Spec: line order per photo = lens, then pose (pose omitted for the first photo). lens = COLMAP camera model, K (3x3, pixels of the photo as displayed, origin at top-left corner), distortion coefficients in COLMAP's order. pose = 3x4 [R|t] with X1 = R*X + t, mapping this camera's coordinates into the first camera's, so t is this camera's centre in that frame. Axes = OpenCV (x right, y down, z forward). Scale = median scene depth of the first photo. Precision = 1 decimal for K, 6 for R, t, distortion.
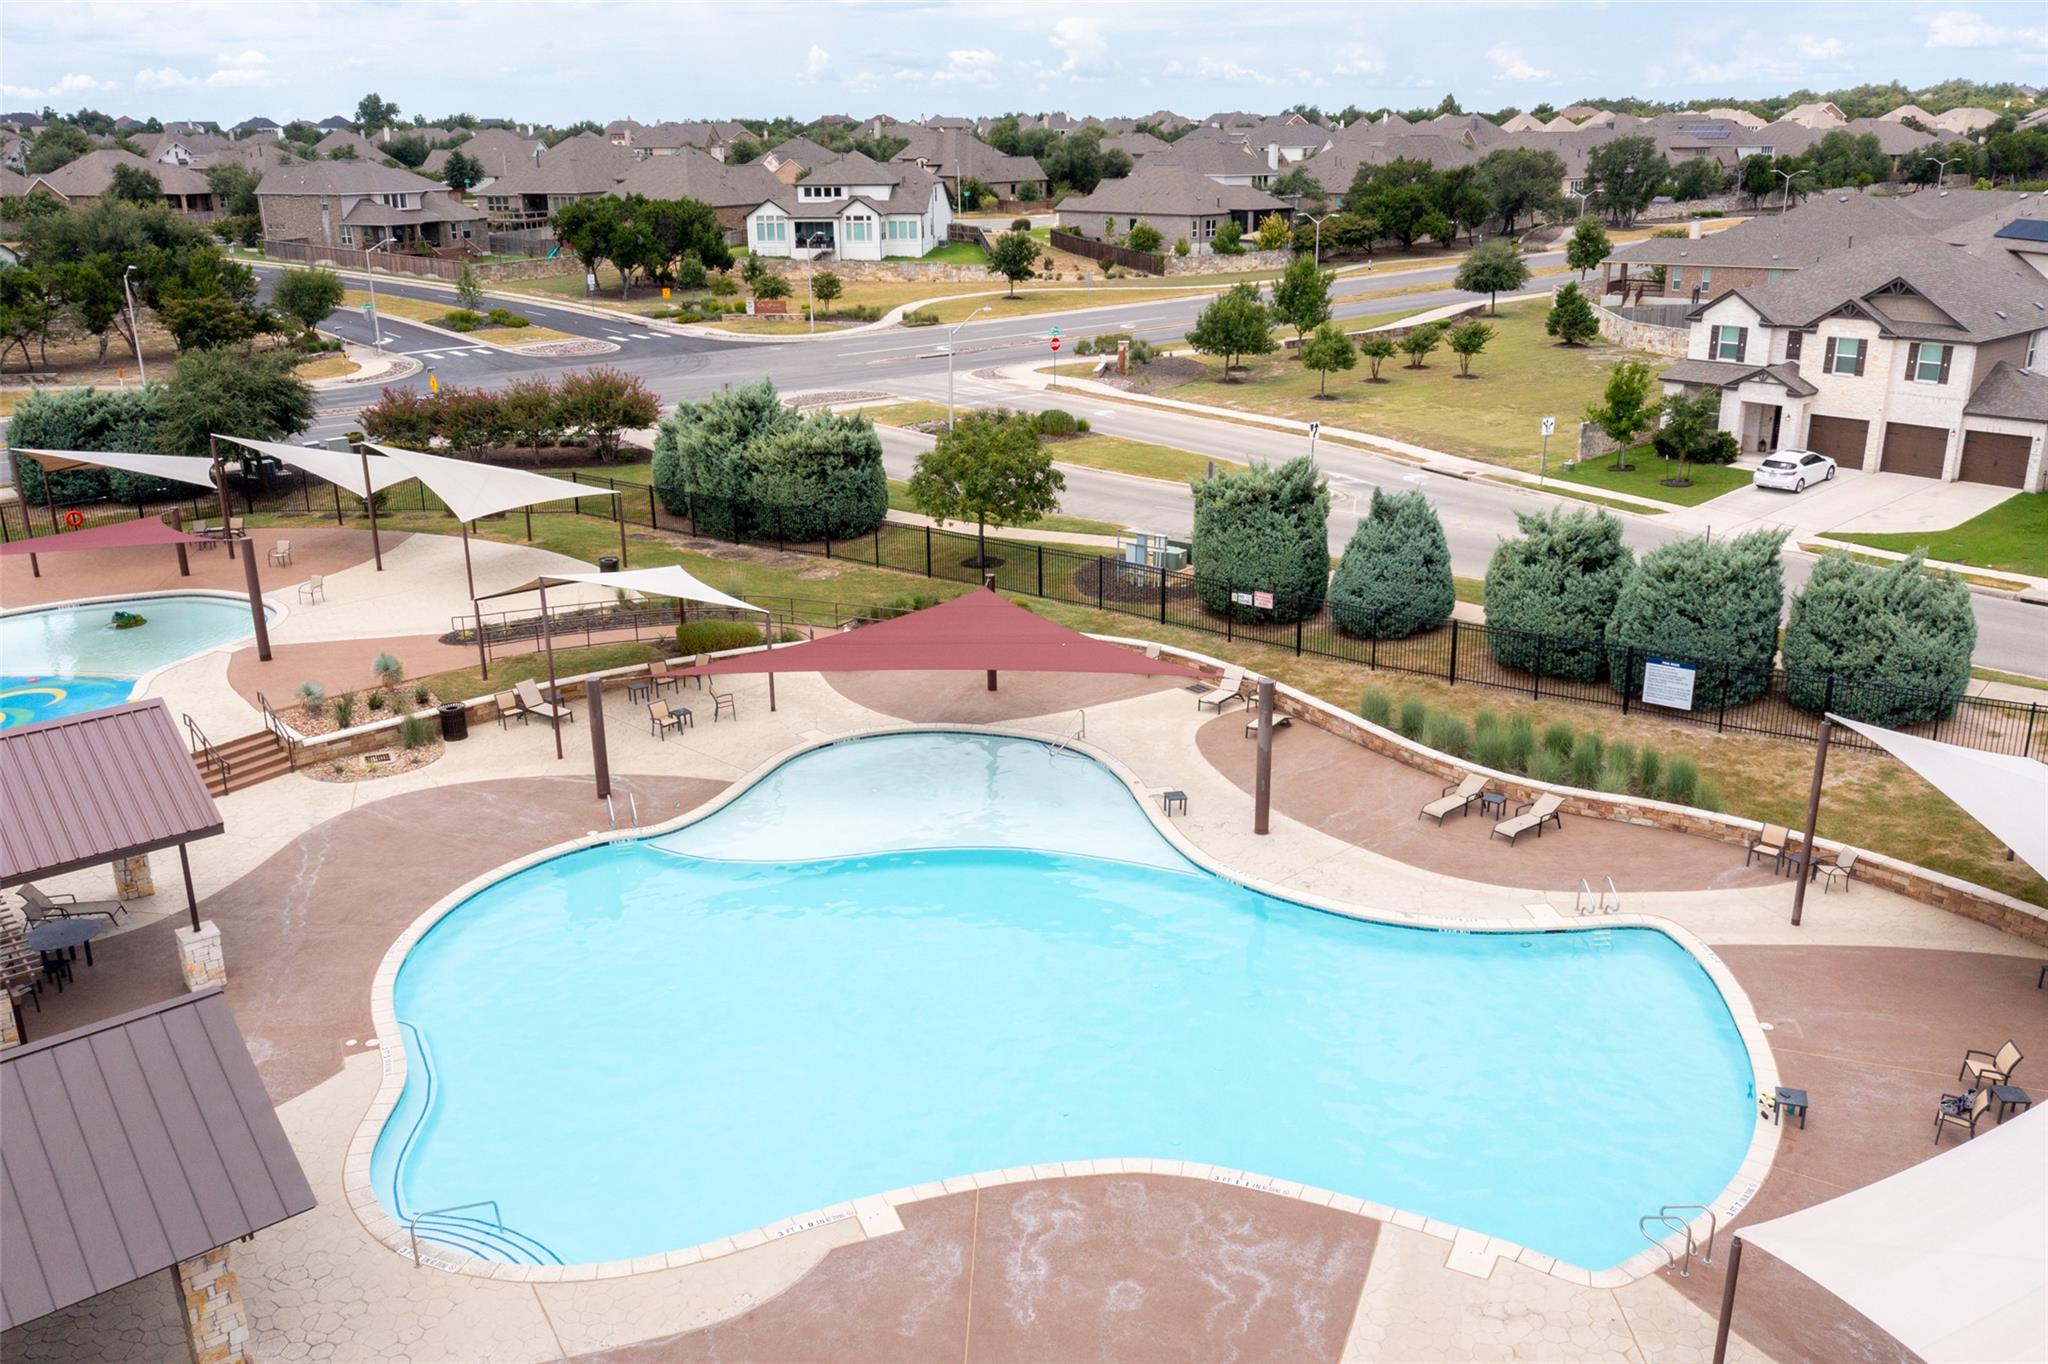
lens RADIAL K [[1657.4, 0, 1024.0], [0, 1657.4, 682.0], [0, 0, 1]] dist [-0.009991, 0.008782]
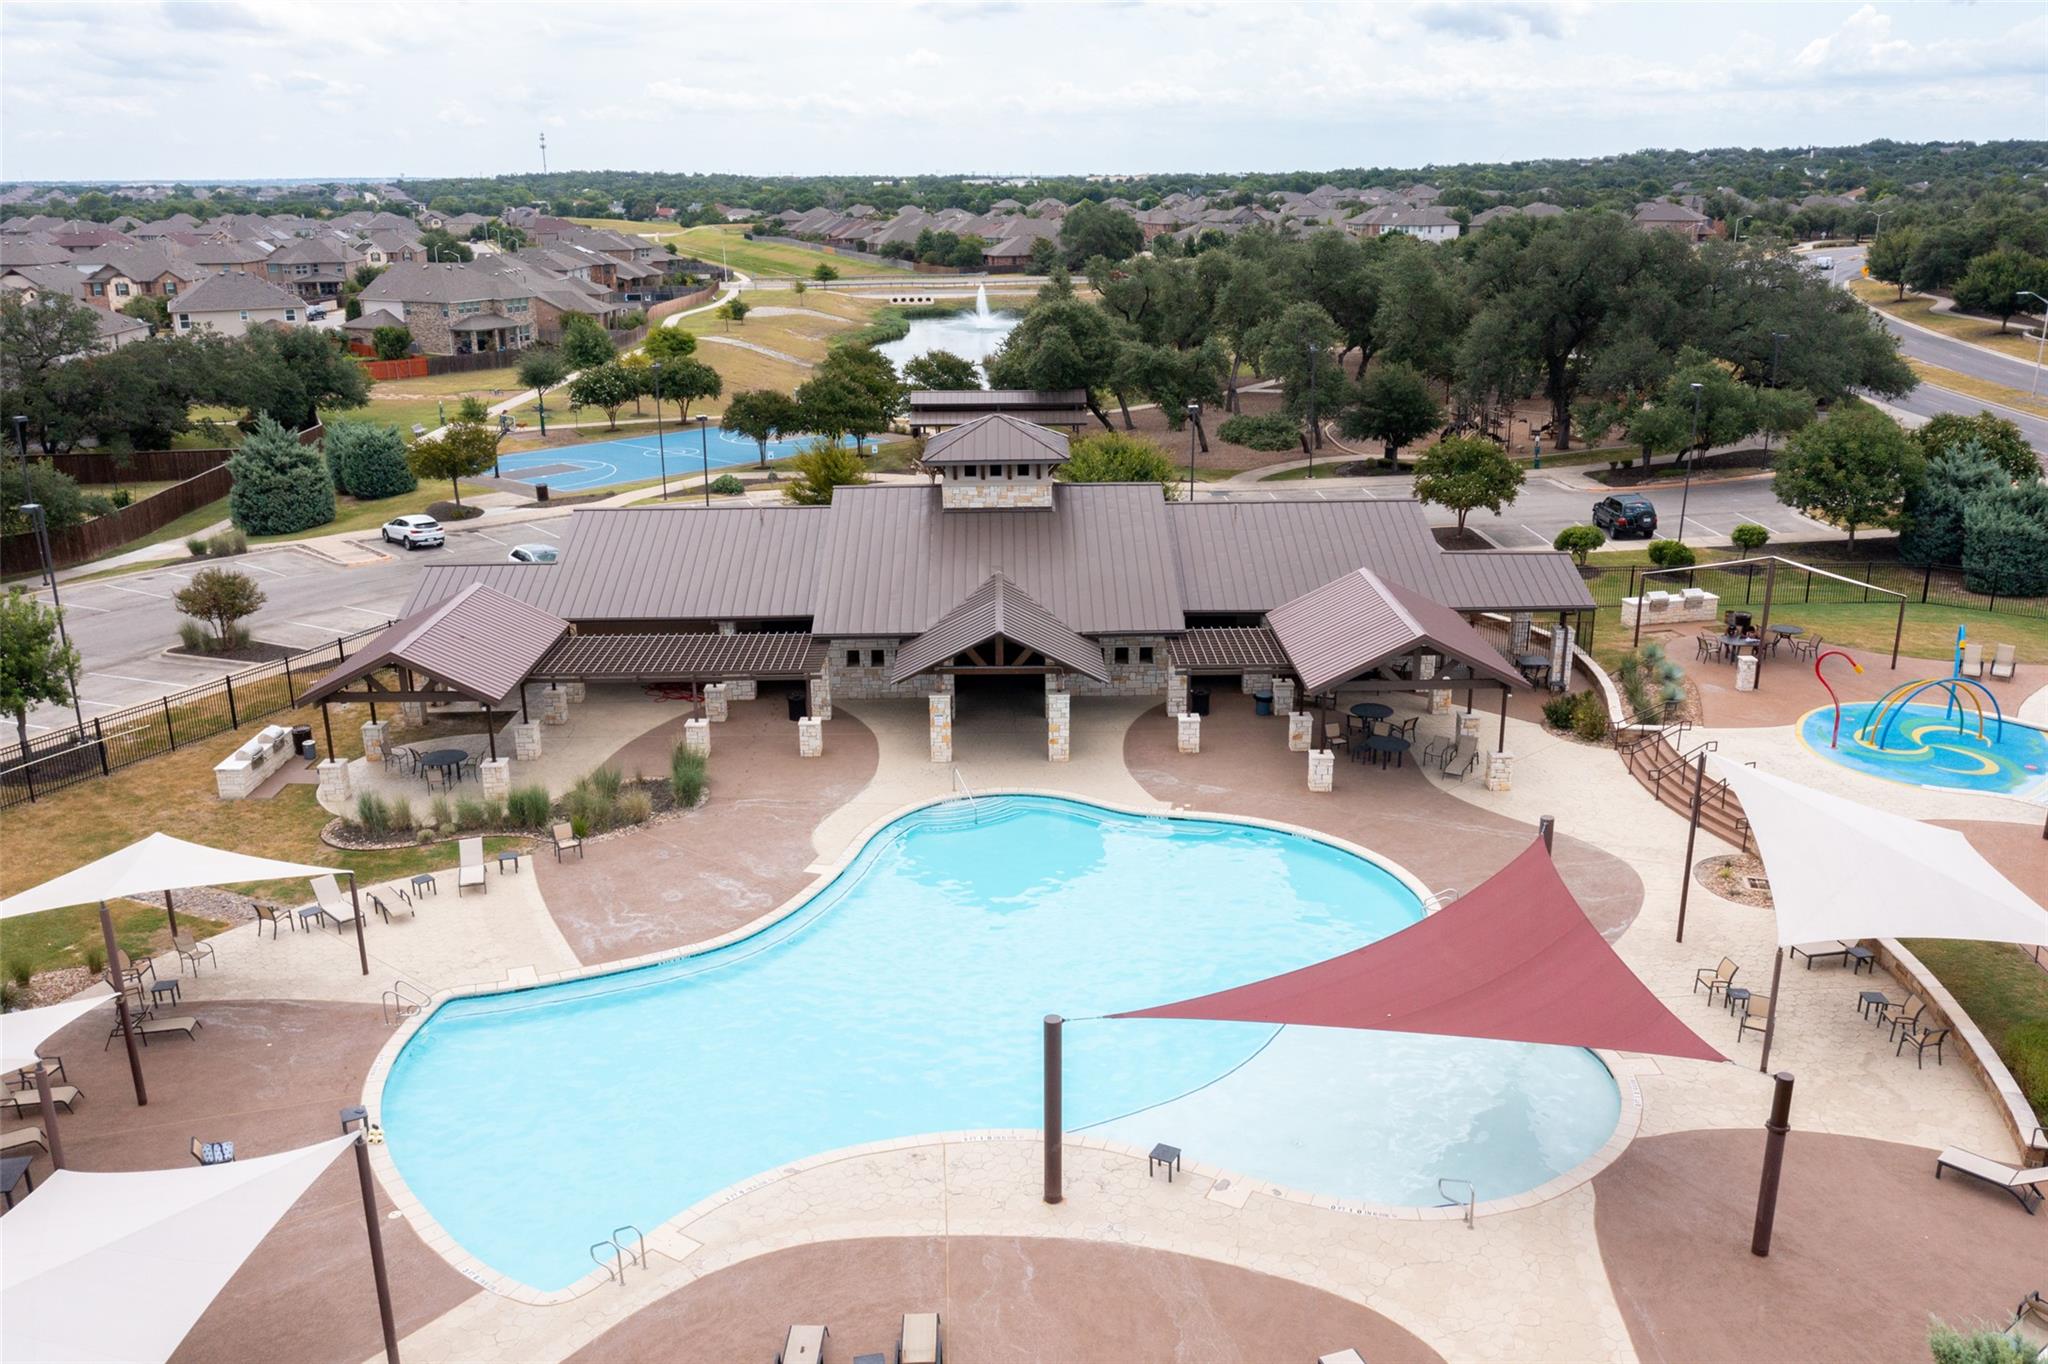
lens RADIAL K [[1646.7, 0, 1012.3], [0, 1646.7, 687.0], [0, 0, 1]] dist [-0.016580, 0.004699]
pose [[-0.647700, 0.238227, -0.723694, 0.175868], [-0.222098, 0.849570, 0.478439, -0.128083], [0.728805, 0.470616, -0.497357, 0.335059]]
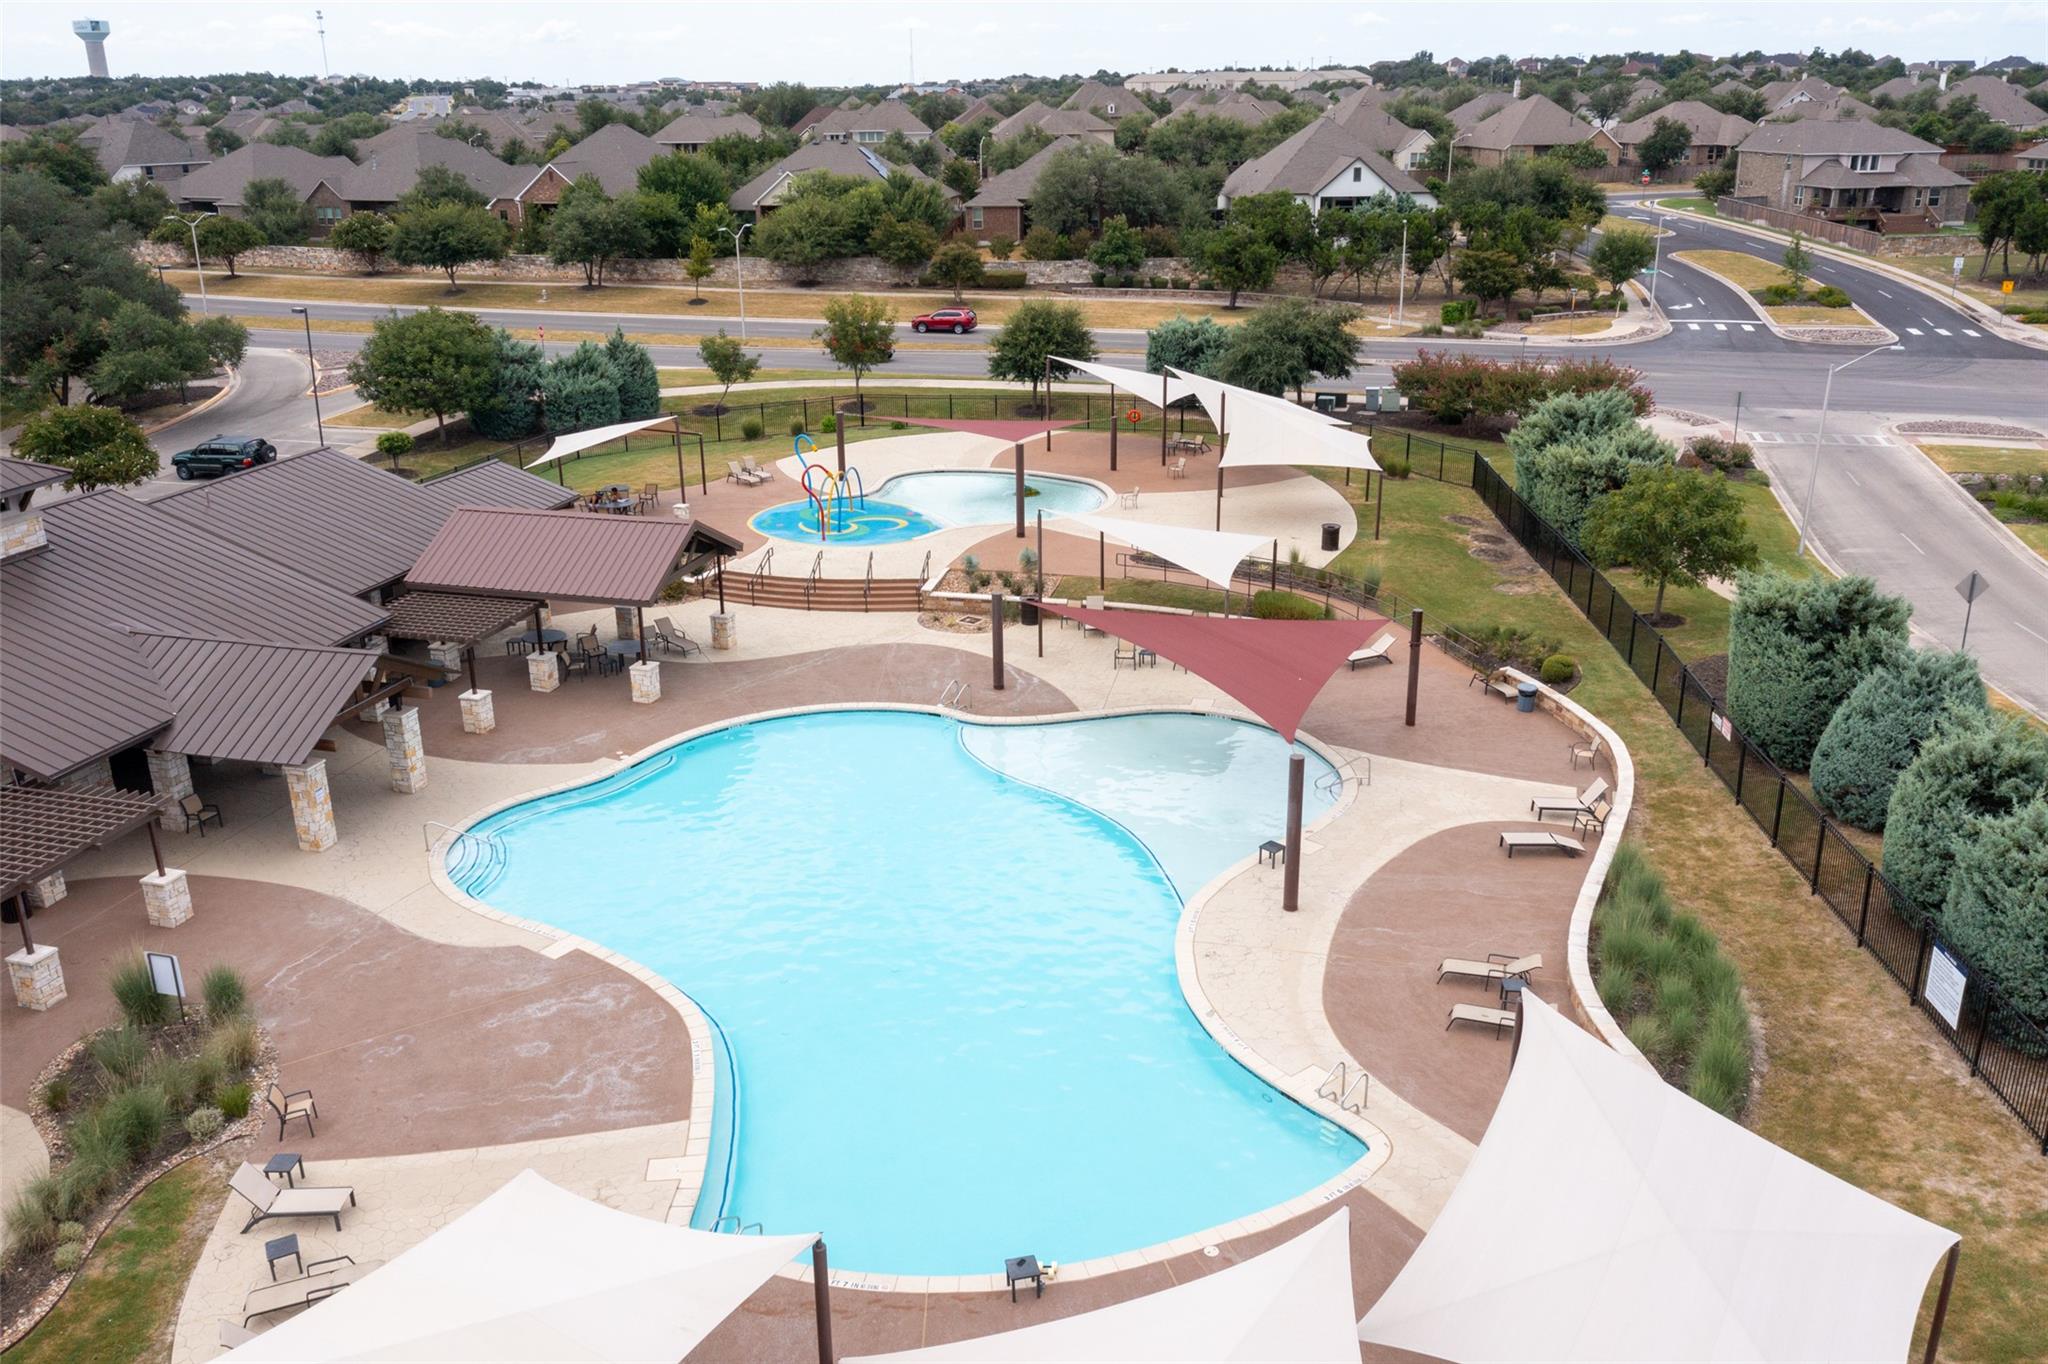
lens RADIAL K [[1646.7, 0, 1012.3], [0, 1646.7, 687.0], [0, 0, 1]] dist [-0.016580, 0.004699]
pose [[0.547936, 0.288295, -0.785272, 0.206425], [-0.253831, 0.951777, 0.172309, -0.042187], [0.797080, 0.104912, 0.594691, 0.074523]]
